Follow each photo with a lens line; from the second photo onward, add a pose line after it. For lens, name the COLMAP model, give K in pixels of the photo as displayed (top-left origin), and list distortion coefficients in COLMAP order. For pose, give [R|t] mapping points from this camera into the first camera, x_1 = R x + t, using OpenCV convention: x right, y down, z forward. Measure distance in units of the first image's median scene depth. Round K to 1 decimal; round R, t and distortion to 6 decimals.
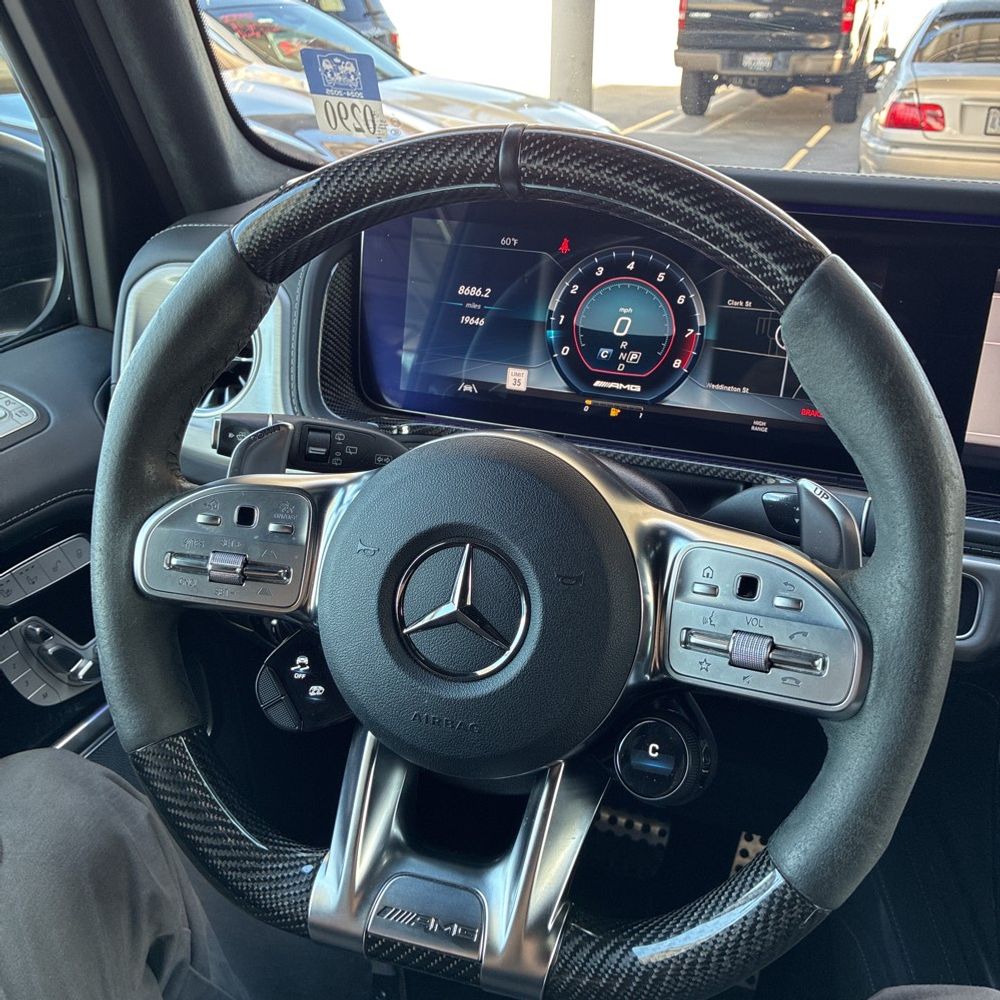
lens RADIAL K [[1011.7, 0, 500.0], [0, 1011.7, 500.0], [0, 0, 1]] dist [0.000901, -0.000472]
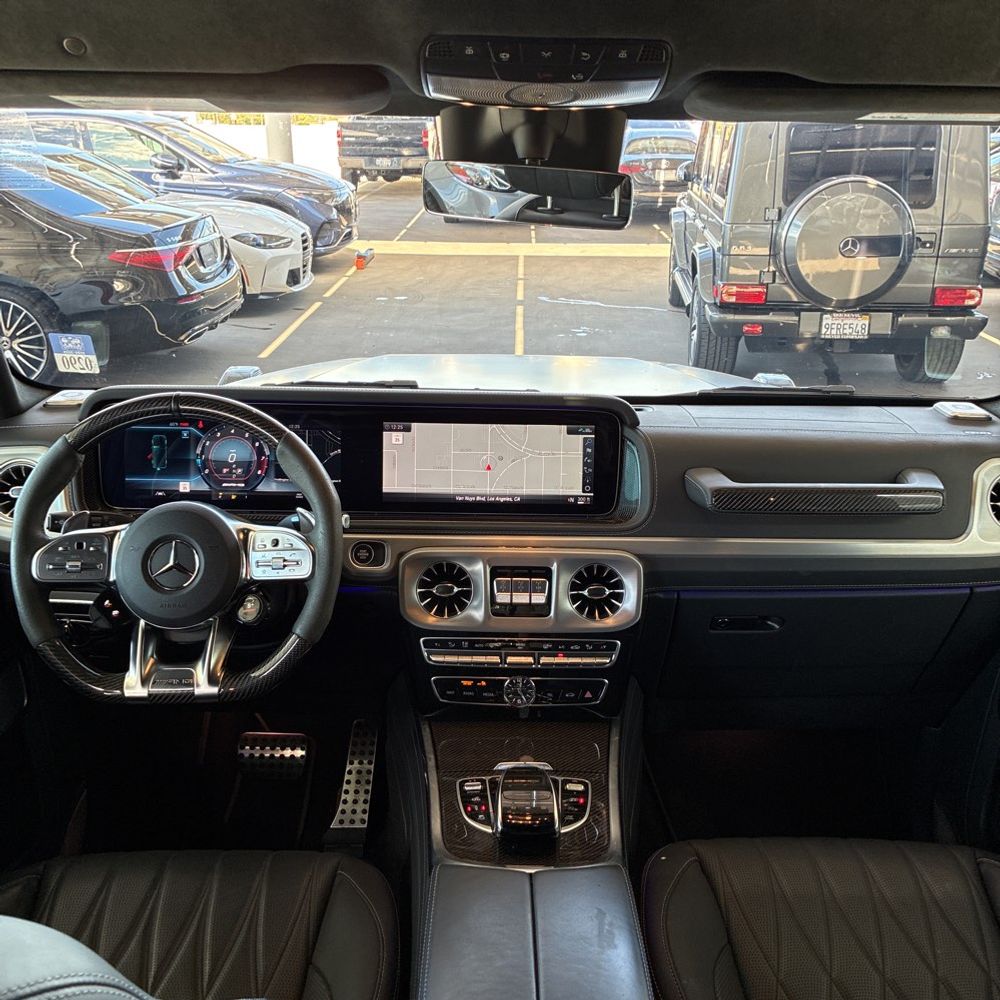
lens RADIAL K [[1011.7, 0, 500.0], [0, 1011.7, 500.0], [0, 0, 1]] dist [0.000901, -0.000472]
pose [[0.942619, -0.099312, 0.318758, -0.055904], [0.135706, 0.986278, -0.094022, 0.280446], [-0.305047, 0.131884, 0.943161, -1.700740]]
